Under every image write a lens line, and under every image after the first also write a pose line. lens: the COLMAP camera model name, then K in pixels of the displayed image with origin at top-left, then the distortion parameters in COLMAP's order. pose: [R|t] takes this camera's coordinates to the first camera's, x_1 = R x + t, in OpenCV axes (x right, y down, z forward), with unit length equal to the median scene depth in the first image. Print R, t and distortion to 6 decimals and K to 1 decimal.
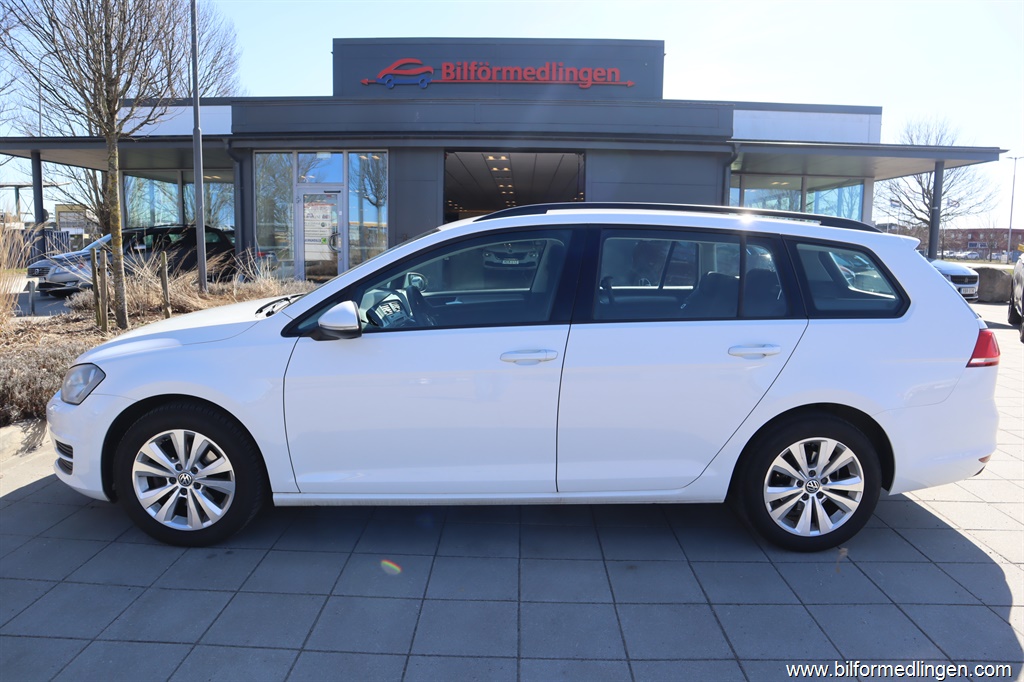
lens RADIAL K [[708.1, 0, 512.0], [0, 708.1, 341.0], [0, 0, 1]] dist [-0.133011, 0.082268]
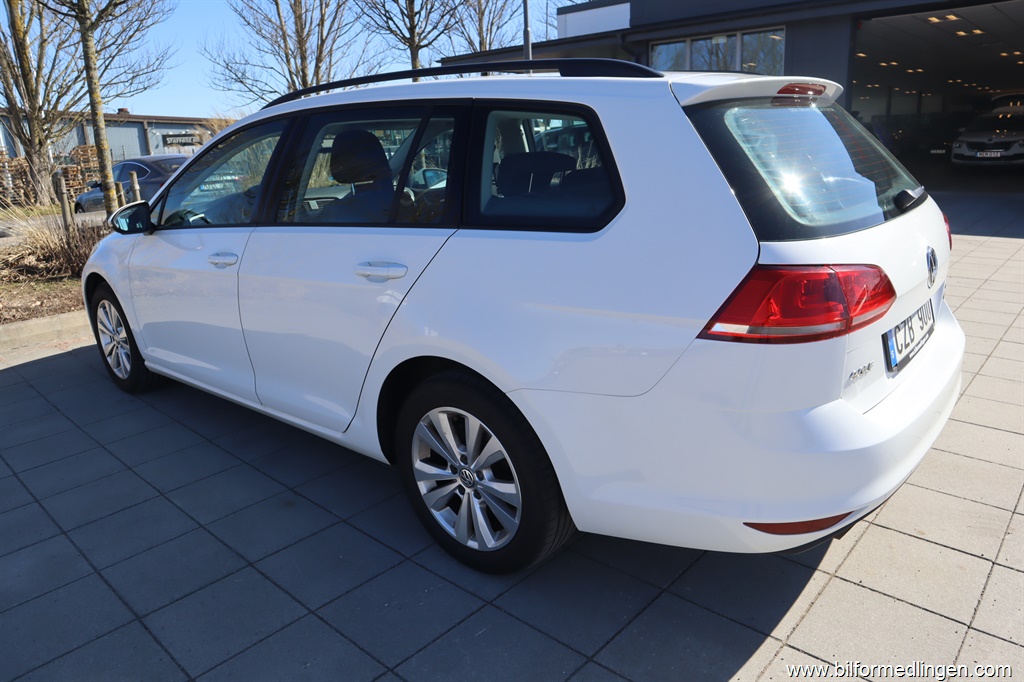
lens RADIAL K [[708.1, 0, 512.0], [0, 708.1, 341.0], [0, 0, 1]] dist [-0.133011, 0.082268]
pose [[0.745473, 0.138949, -0.651892, 0.901731], [-0.042537, 0.985954, 0.161510, -0.036416], [0.665177, -0.092672, 0.740912, 0.526308]]
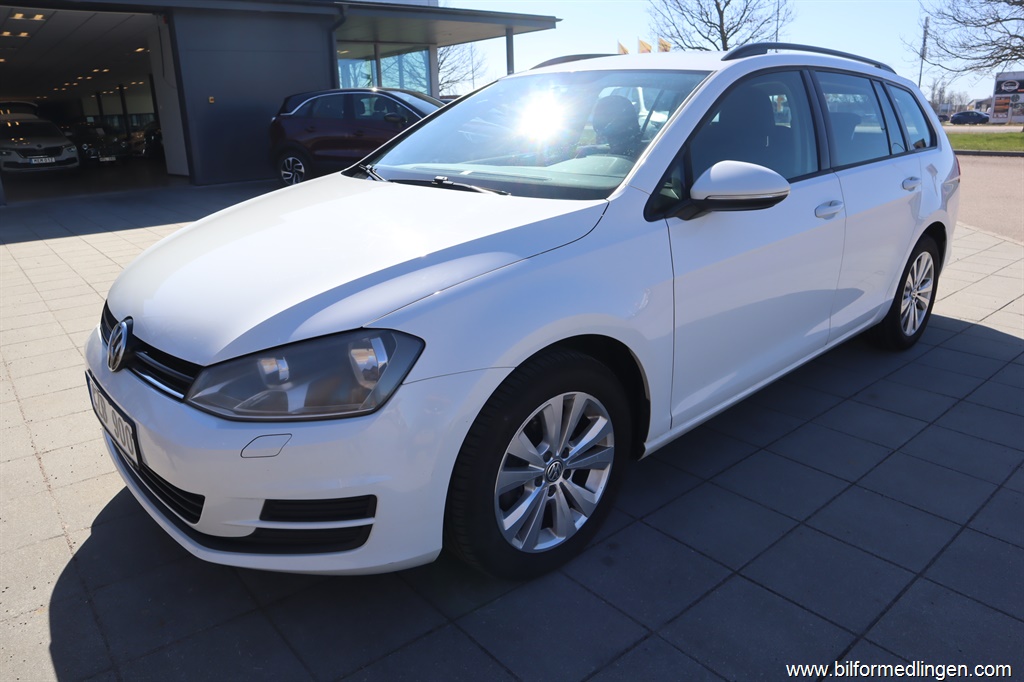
lens RADIAL K [[708.1, 0, 512.0], [0, 708.1, 341.0], [0, 0, 1]] dist [-0.133011, 0.082268]
pose [[0.756422, -0.234227, 0.610707, -0.849296], [0.129313, 0.968807, 0.211404, -0.053579], [-0.641174, -0.080939, 0.763115, 0.530491]]
